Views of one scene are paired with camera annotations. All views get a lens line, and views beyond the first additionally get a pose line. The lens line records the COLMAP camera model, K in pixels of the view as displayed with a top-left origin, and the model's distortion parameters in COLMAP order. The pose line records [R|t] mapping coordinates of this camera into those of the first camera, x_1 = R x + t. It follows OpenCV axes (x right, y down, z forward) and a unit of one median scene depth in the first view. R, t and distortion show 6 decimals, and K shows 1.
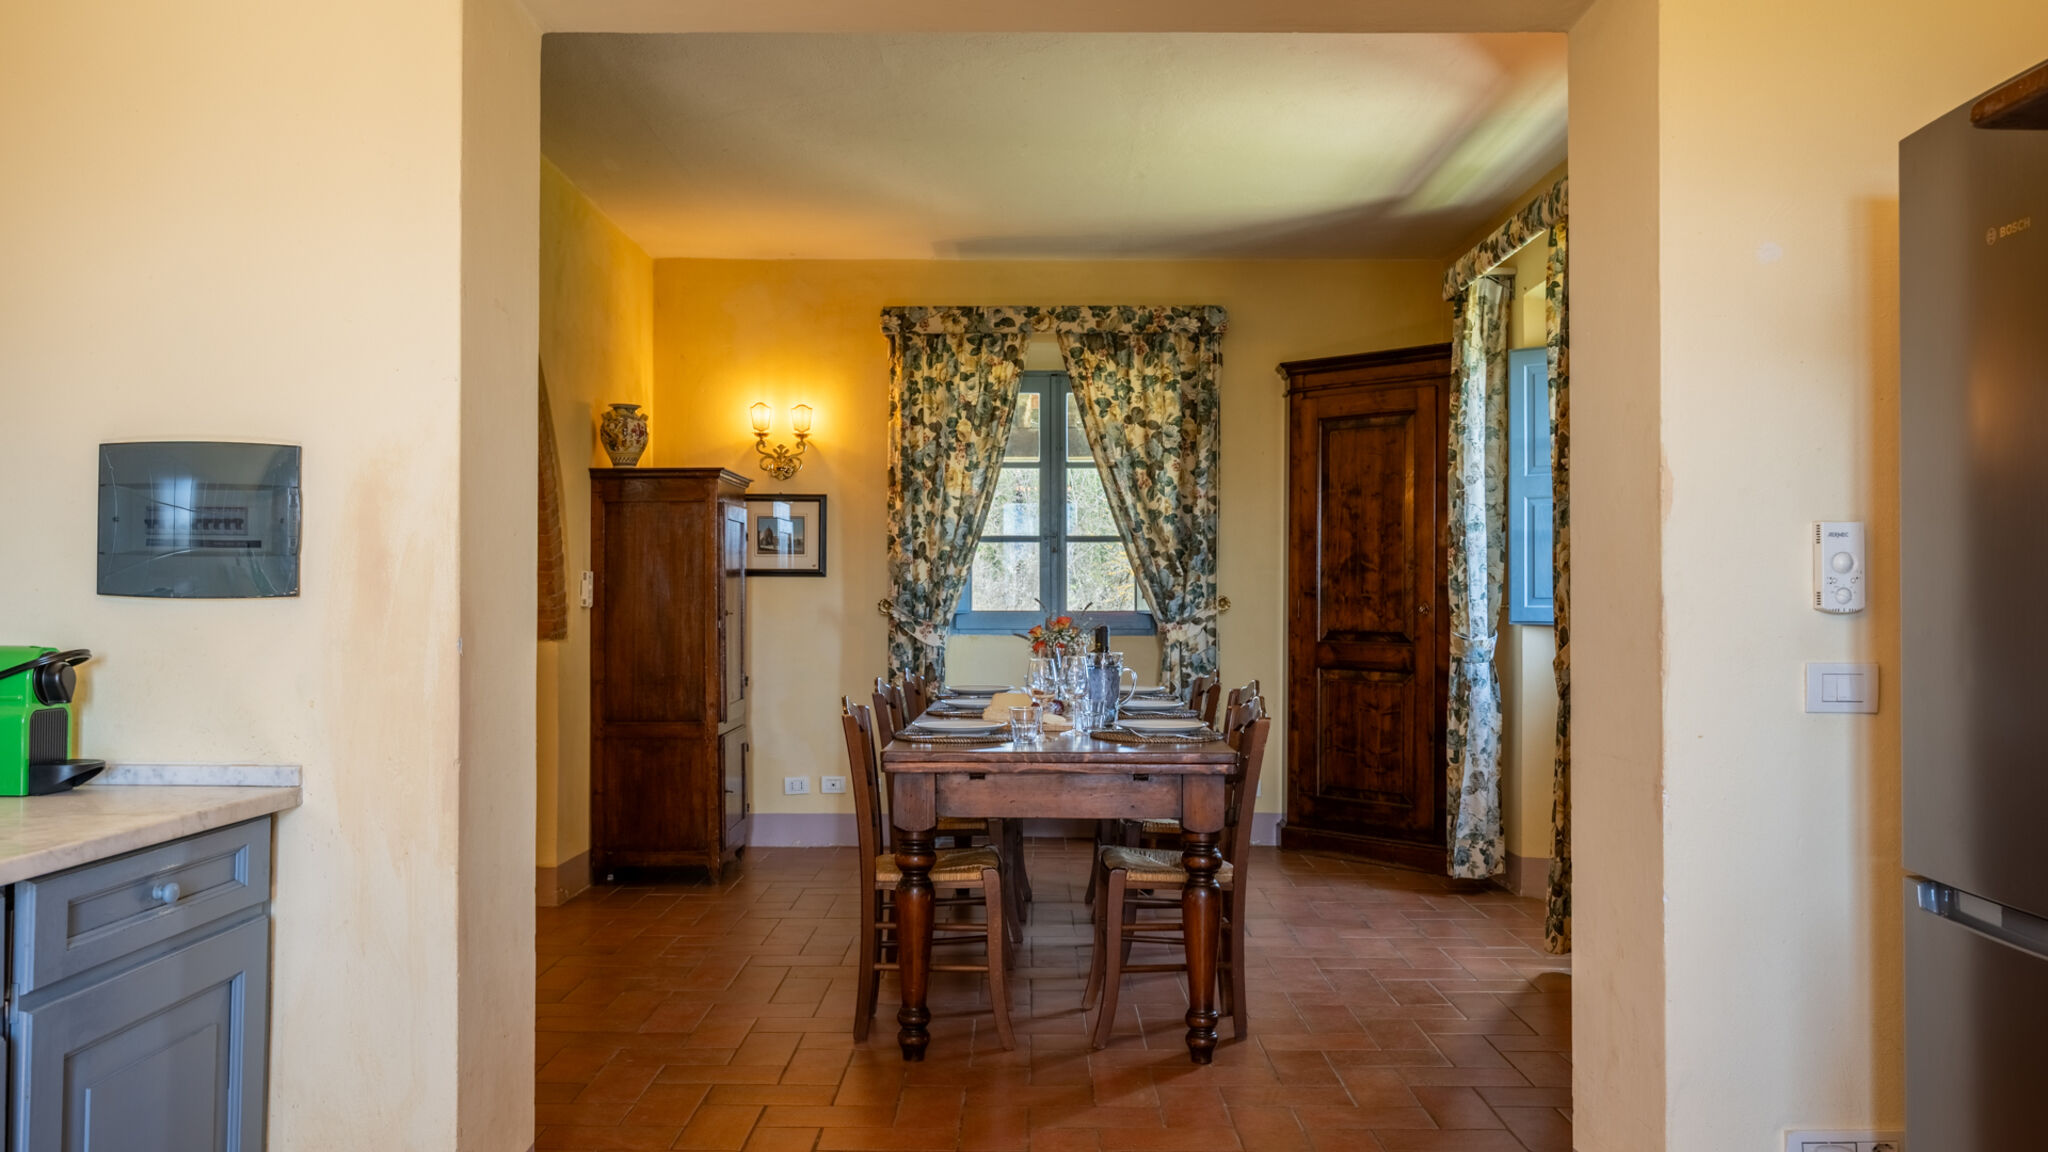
lens RADIAL K [[1586.7, 0, 1022.3], [0, 1586.7, 573.7], [0, 0, 1]] dist [0.002566, 0.010491]
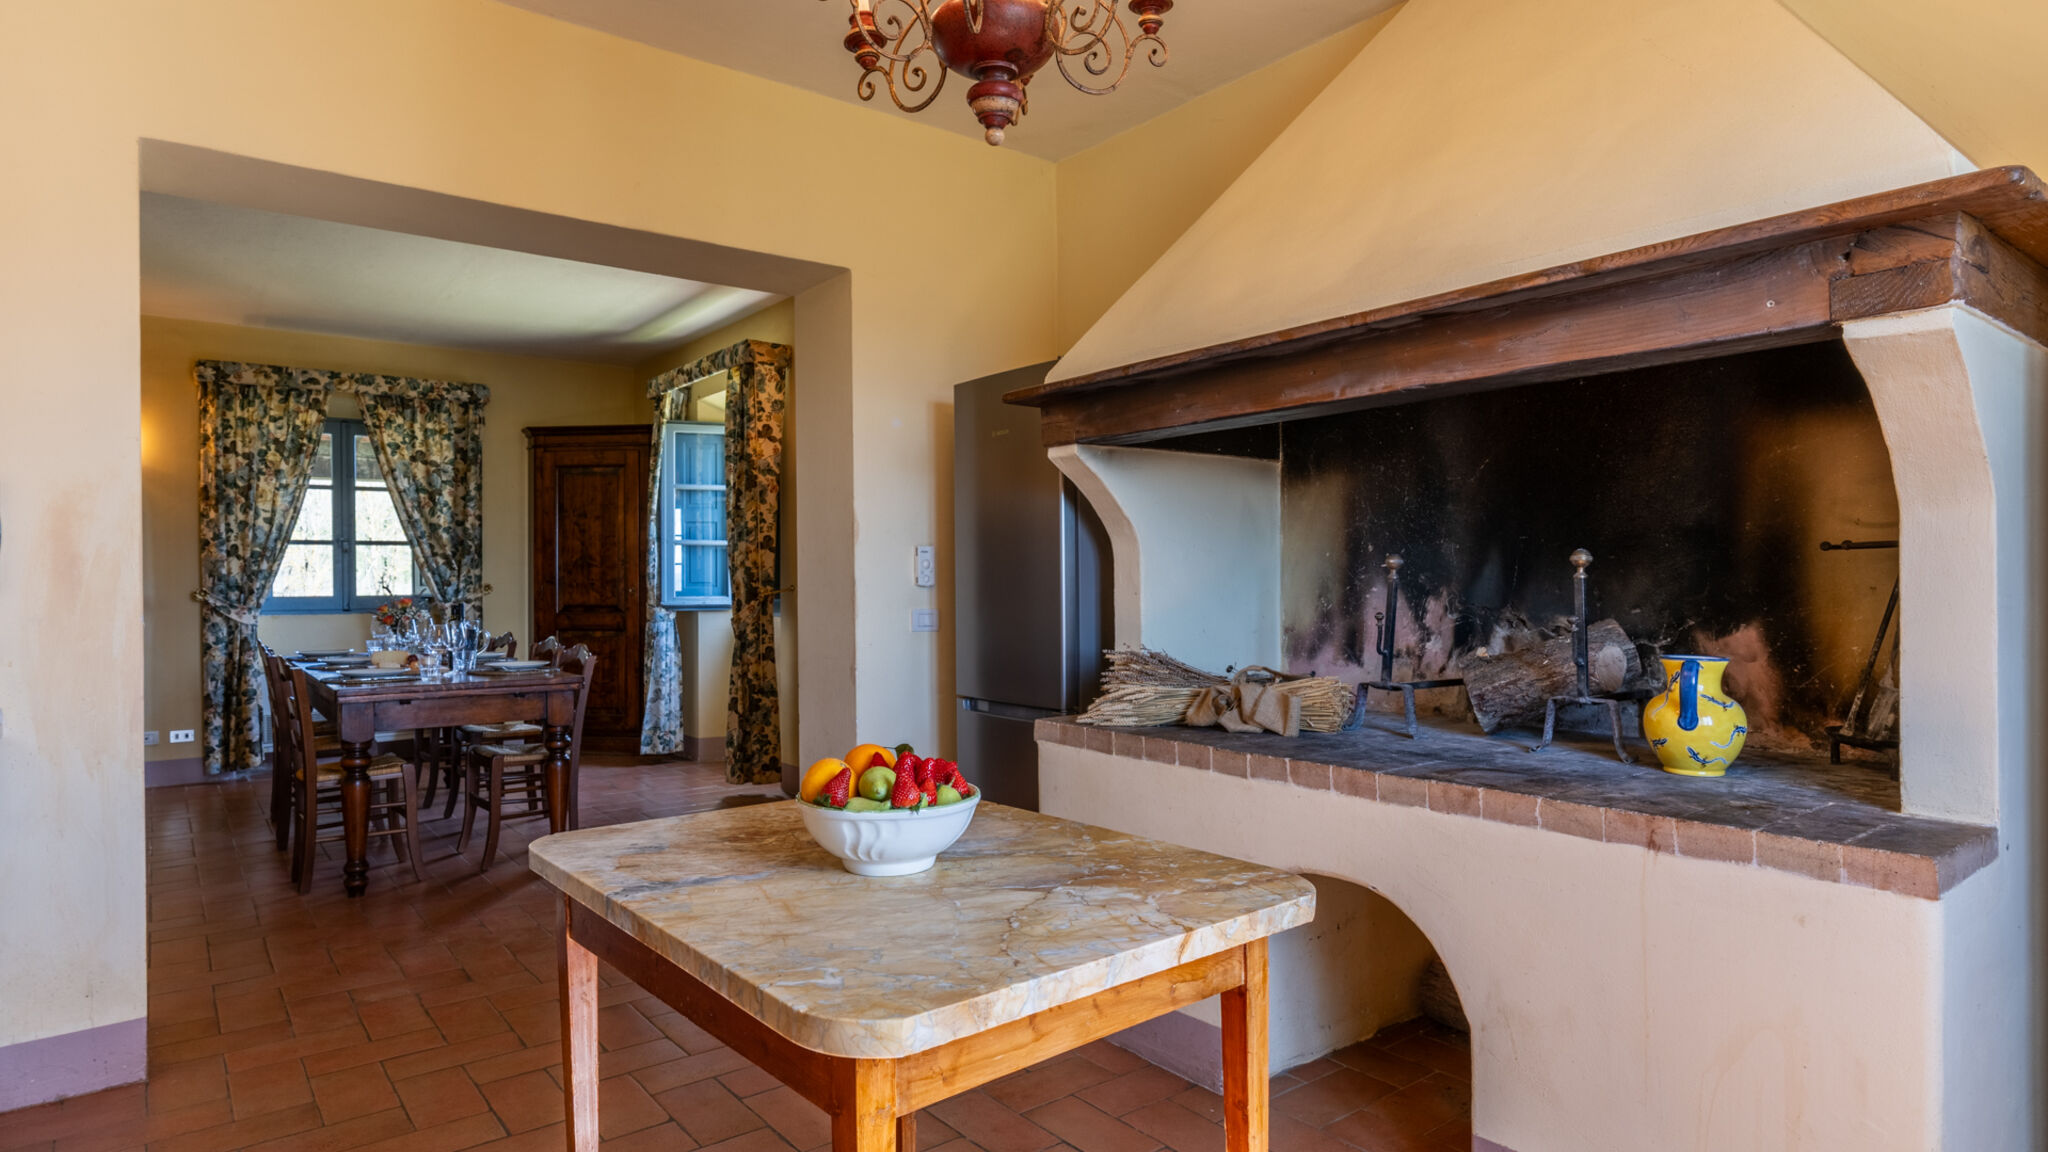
lens RADIAL K [[1171.9, 0, 1024.7], [0, 1171.9, 578.0], [0, 0, 1]] dist [-0.002487, -0.000505]
pose [[0.777946, -0.007333, 0.628289, -0.165259], [0.000974, 0.999945, 0.010464, -0.001811], [-0.628331, -0.007528, 0.777910, -0.149727]]
